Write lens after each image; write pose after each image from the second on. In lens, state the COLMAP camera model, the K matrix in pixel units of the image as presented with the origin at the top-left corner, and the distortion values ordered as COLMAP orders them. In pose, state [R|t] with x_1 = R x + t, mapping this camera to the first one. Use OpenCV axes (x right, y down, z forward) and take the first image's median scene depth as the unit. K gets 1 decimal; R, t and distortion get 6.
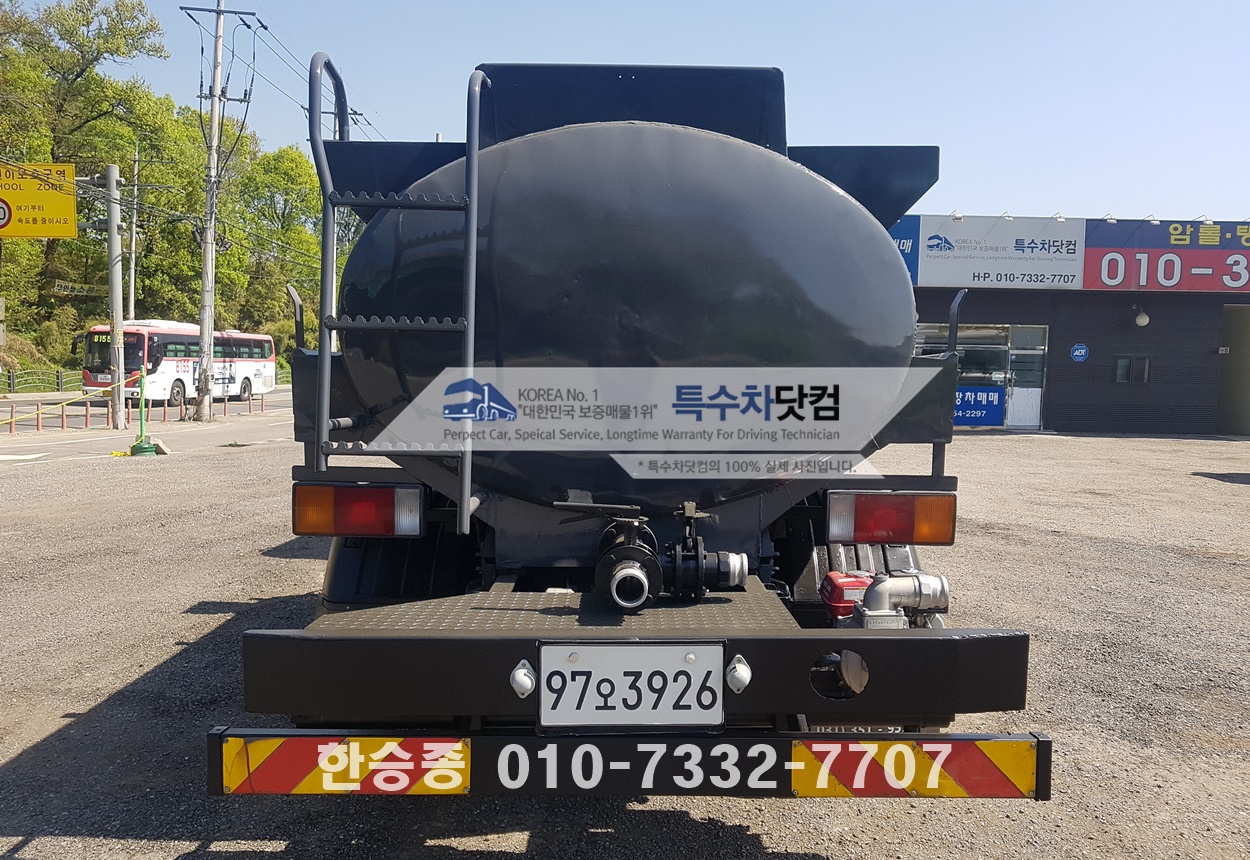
lens RADIAL K [[994.9, 0, 630.8], [0, 994.9, 440.6], [0, 0, 1]] dist [0.012586, 0.003600]
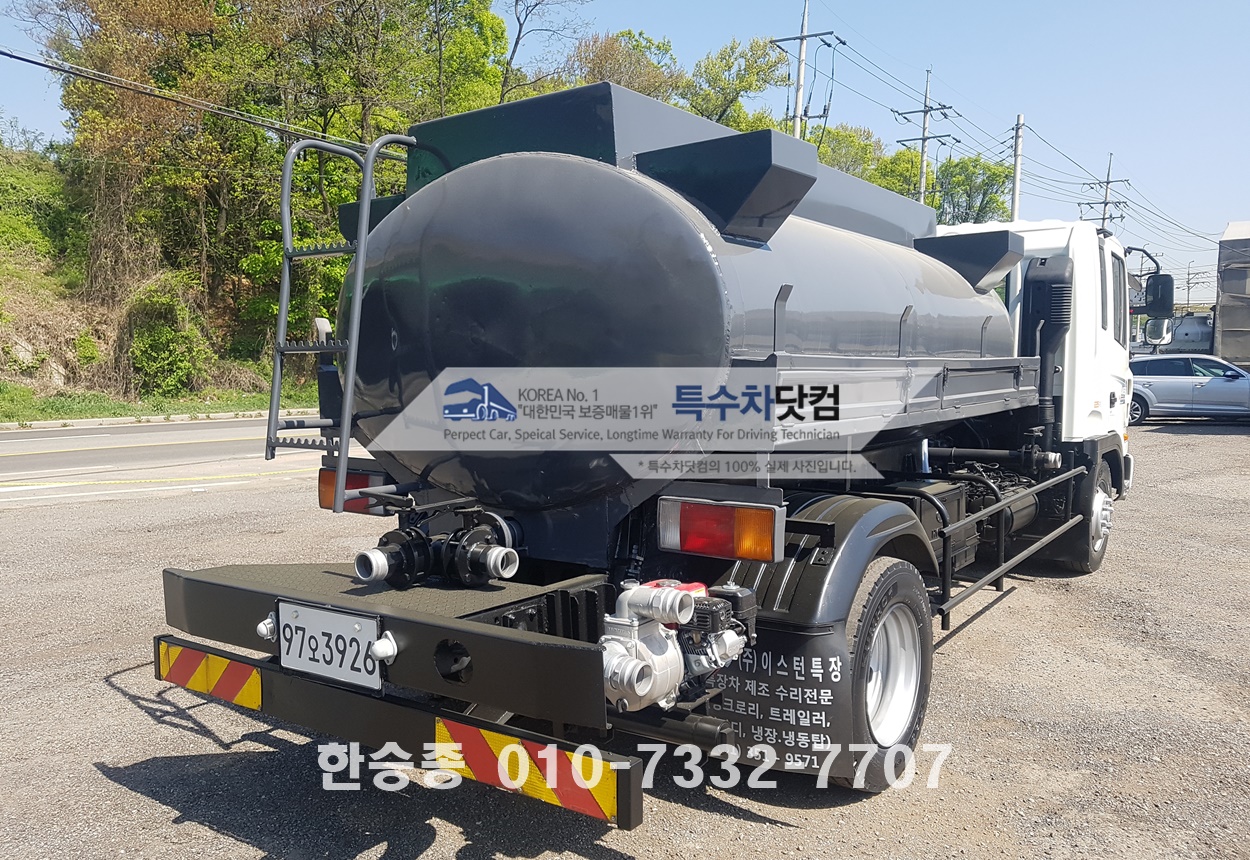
lens RADIAL K [[994.9, 0, 623.2], [0, 994.9, 437.5], [0, 0, 1]] dist [0.012586, 0.003600]
pose [[0.807342, 0.022917, -0.589639, 0.972284], [-0.022383, 0.999716, 0.008208, -0.021414], [0.589660, 0.006572, 0.807625, 0.231467]]
